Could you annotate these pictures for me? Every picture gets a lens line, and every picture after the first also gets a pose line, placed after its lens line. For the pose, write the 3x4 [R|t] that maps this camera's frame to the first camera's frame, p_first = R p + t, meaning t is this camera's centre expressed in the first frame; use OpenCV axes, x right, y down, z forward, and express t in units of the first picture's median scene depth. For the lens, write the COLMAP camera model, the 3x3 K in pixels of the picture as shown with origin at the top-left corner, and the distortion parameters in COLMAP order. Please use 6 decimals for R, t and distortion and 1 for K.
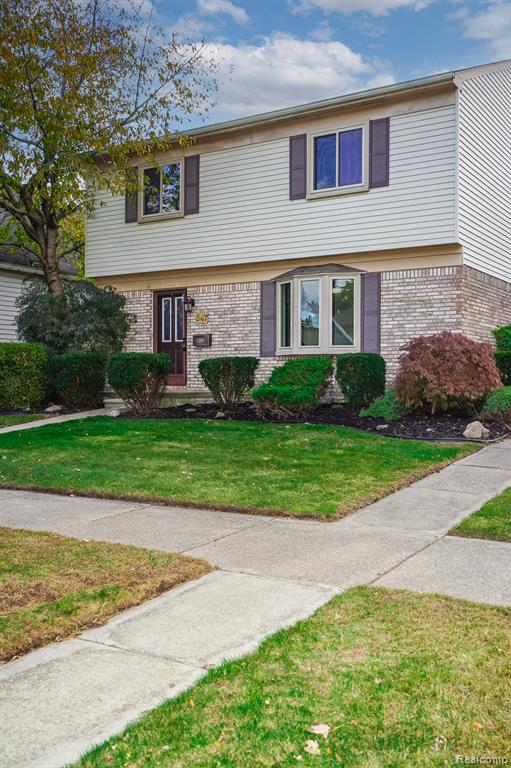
lens RADIAL K [[756.4, 0, 254.6], [0, 756.4, 381.9], [0, 0, 1]] dist [0.062273, 0.000000]
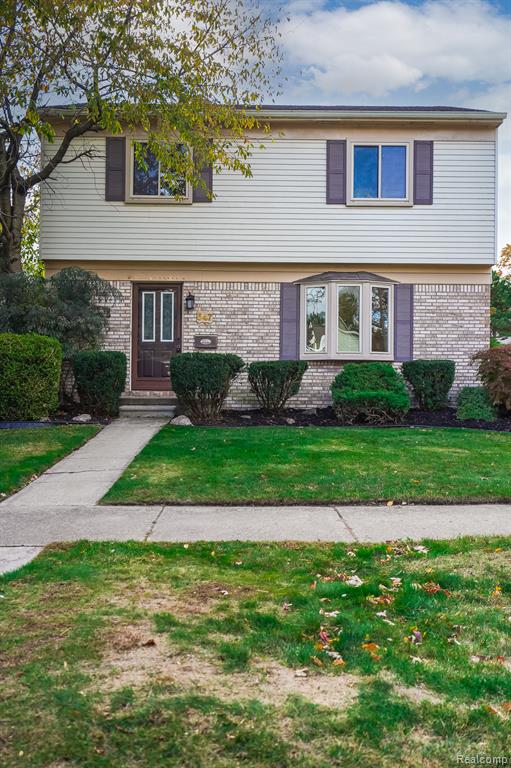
lens RADIAL K [[756.4, 0, 254.9], [0, 756.4, 386.9], [0, 0, 1]] dist [0.062273, 0.000000]
pose [[0.837556, 0.009053, 0.546276, -0.574628], [-0.003752, 0.999934, -0.010819, 0.010744], [-0.546338, 0.007012, 0.837535, 0.224101]]
